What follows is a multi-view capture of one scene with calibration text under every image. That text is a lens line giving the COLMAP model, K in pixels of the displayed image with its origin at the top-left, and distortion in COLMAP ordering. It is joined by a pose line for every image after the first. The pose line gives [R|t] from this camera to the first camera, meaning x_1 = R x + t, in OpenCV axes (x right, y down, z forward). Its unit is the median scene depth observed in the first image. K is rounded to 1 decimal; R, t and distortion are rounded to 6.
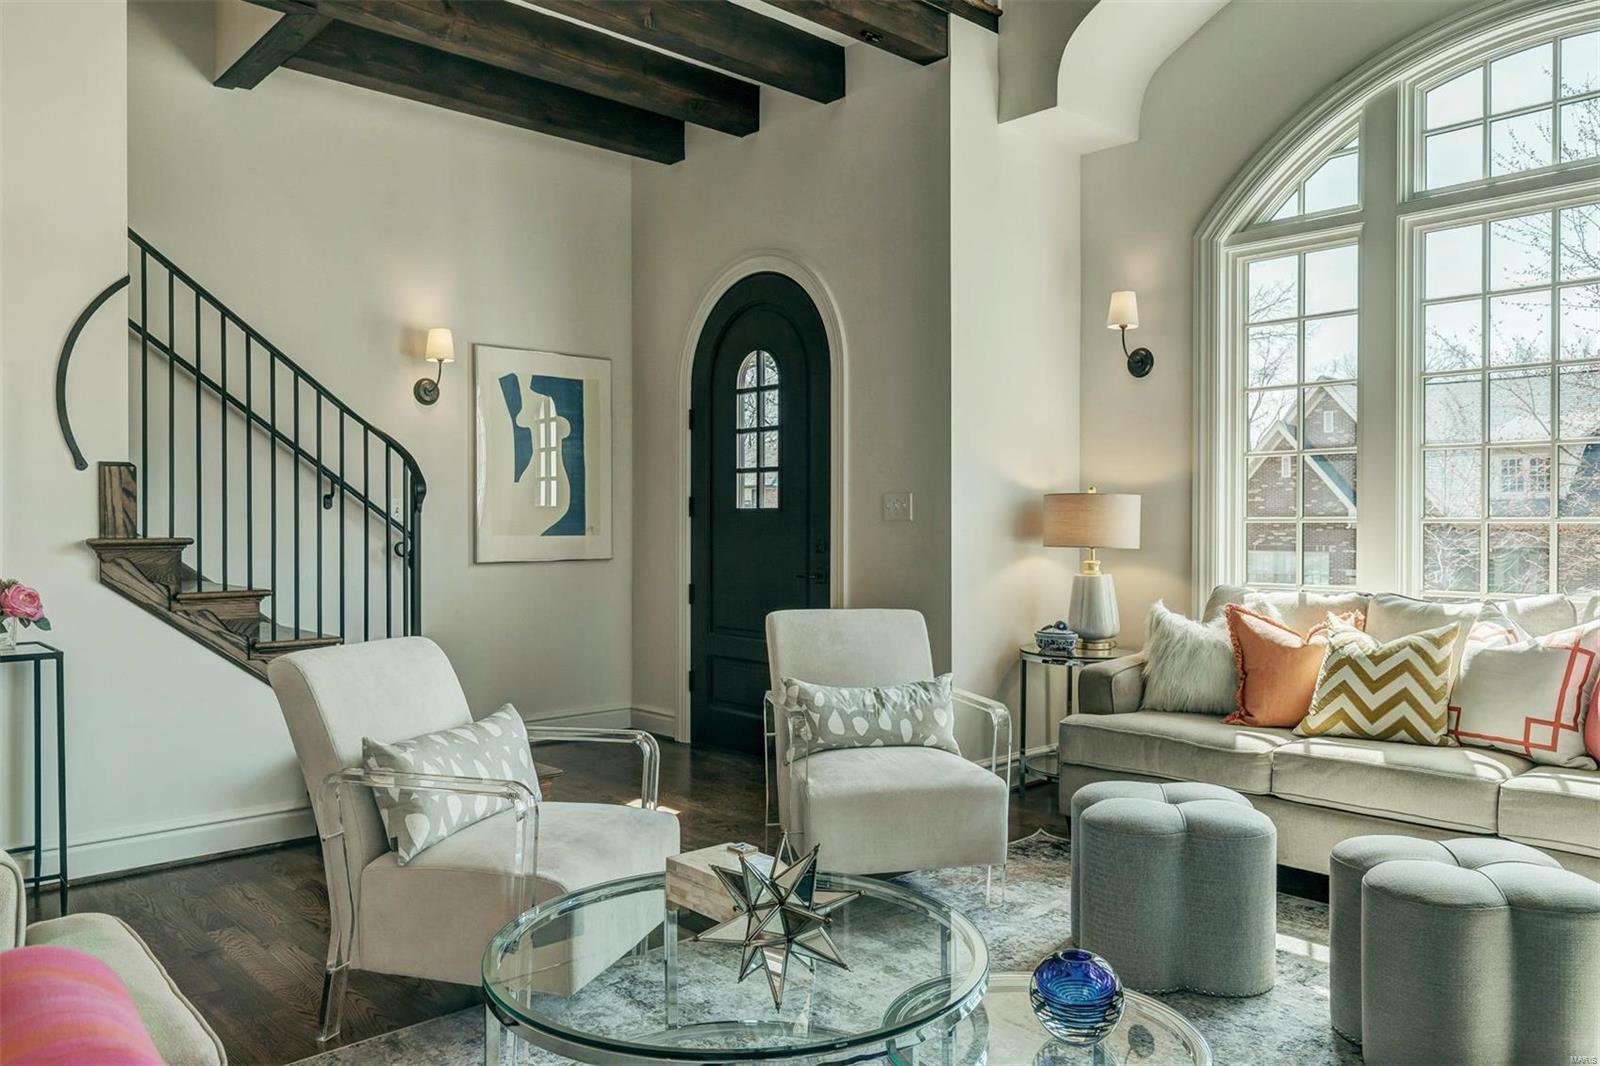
lens RADIAL K [[1127.0, 0, 799.7], [0, 1127.0, 529.3], [0, 0, 1]] dist [-0.003634, -0.000607]
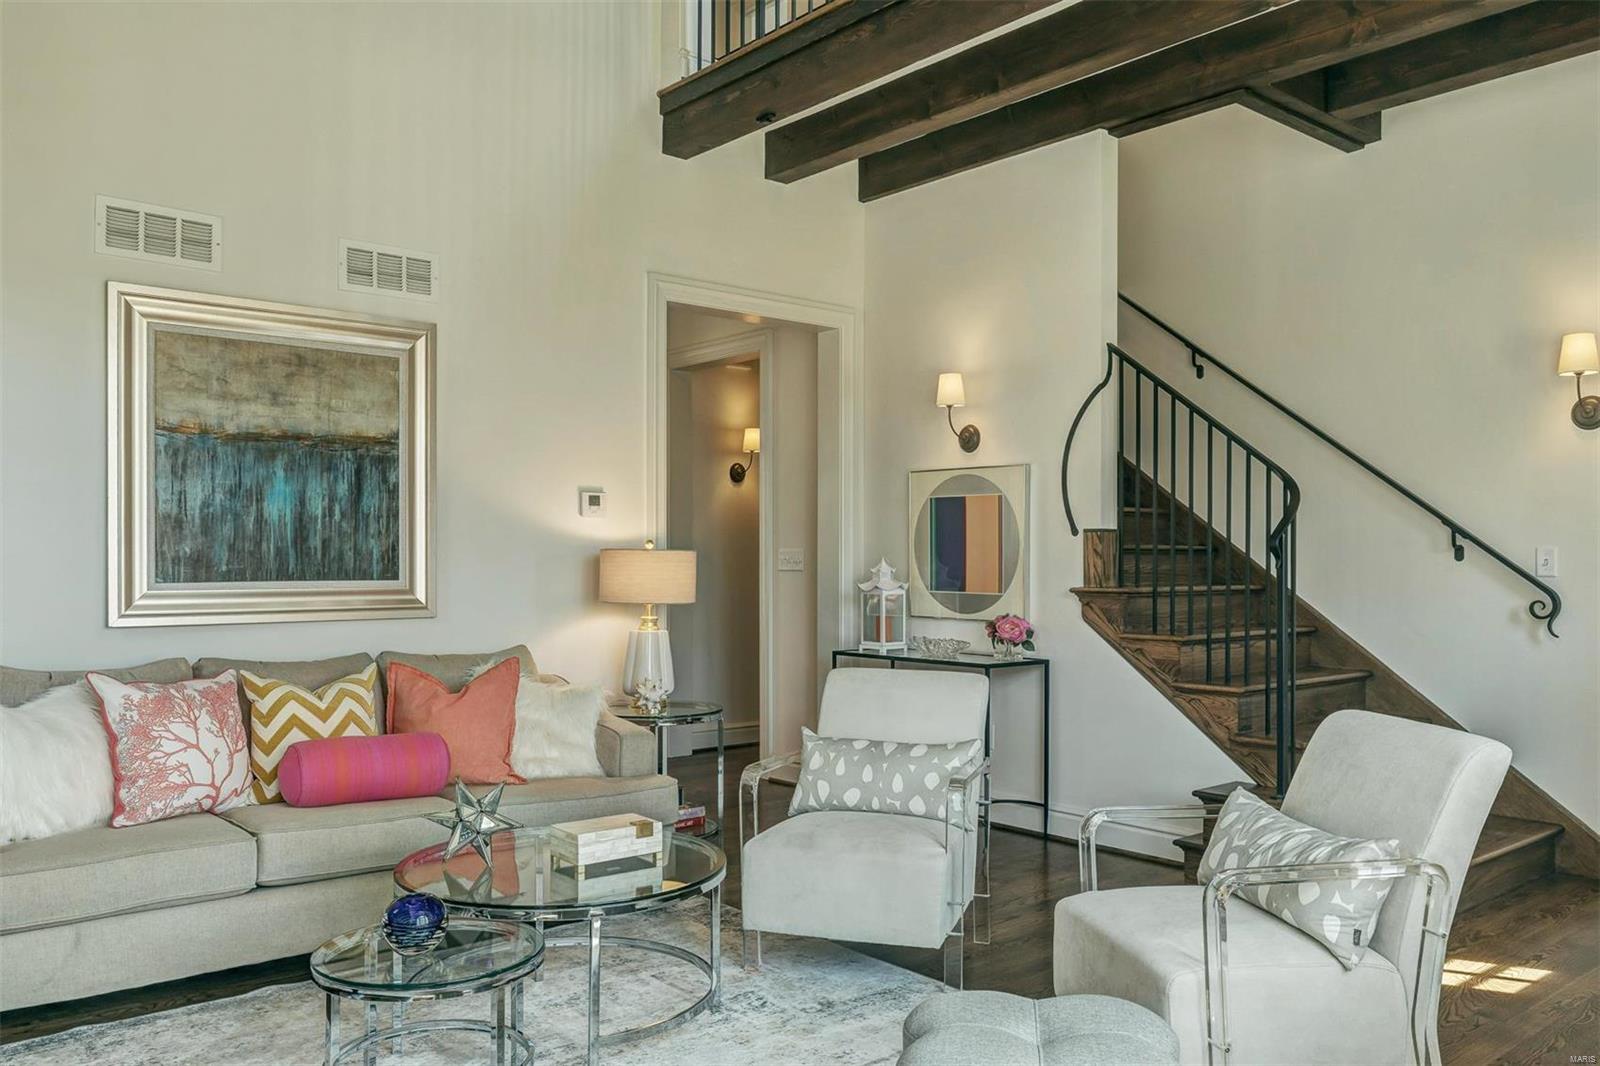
lens RADIAL K [[1244.2, 0, 799.8], [0, 1244.2, 541.3], [0, 0, 1]] dist [0.009305, 0.001199]
pose [[-0.036744, -0.007330, -0.999298, 0.850539], [-0.005157, 0.999961, -0.007145, -0.033114], [0.999311, 0.004890, -0.036780, 0.713752]]
